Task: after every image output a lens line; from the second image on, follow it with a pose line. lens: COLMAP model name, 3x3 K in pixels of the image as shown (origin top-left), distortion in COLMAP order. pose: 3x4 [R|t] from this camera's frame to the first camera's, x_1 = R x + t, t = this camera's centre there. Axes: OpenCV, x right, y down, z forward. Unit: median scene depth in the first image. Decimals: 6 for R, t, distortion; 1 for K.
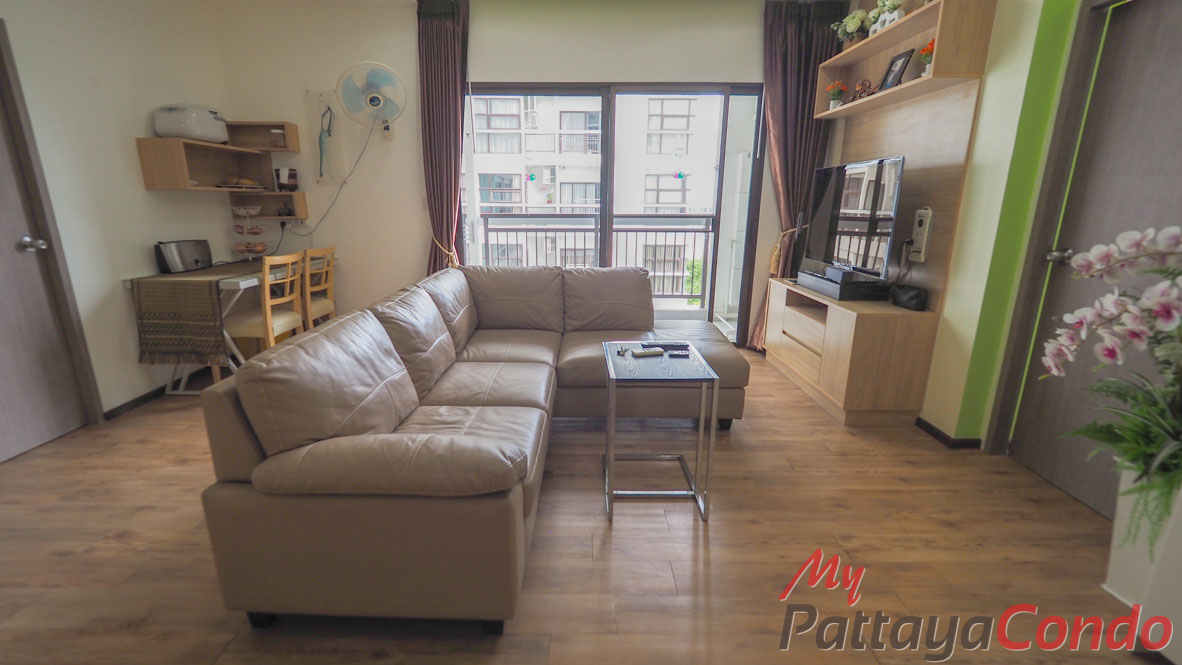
lens RADIAL K [[502.0, 0, 584.3], [0, 502.0, 331.8], [0, 0, 1]] dist [-0.013098, 0.000802]
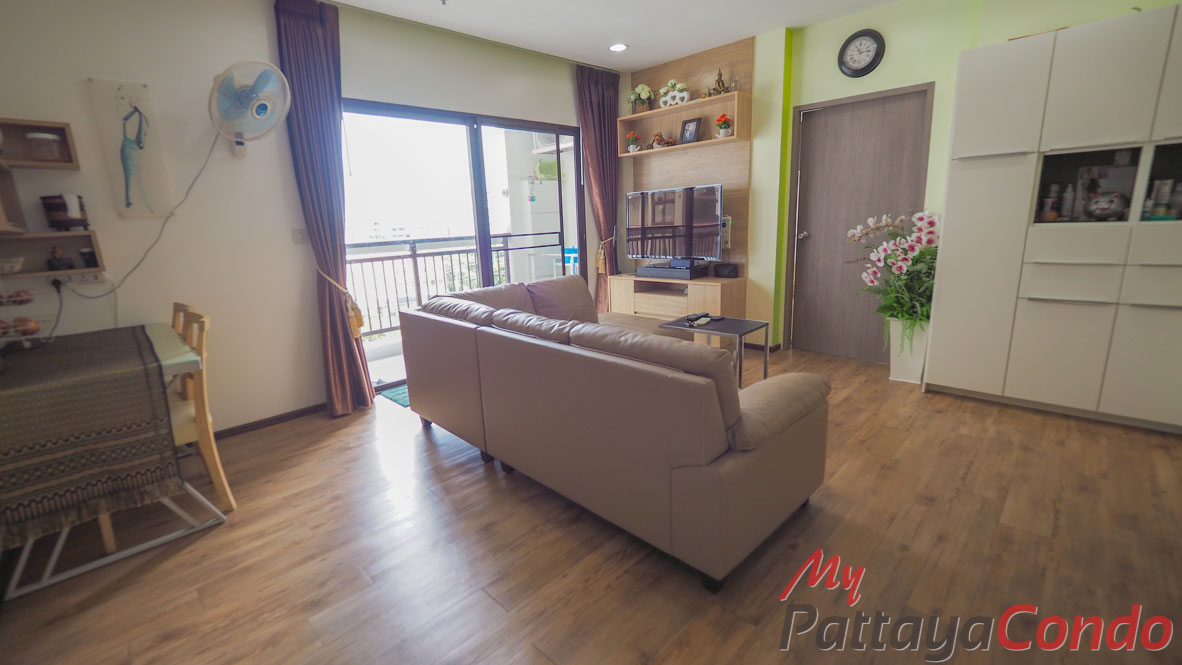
lens RADIAL K [[502.0, 0, 582.6], [0, 502.0, 335.3], [0, 0, 1]] dist [-0.013098, 0.000802]
pose [[0.704728, -0.195201, 0.682096, -0.610345], [0.224347, 0.973386, 0.046771, -0.036178], [-0.673072, 0.120066, 0.729766, 0.121861]]
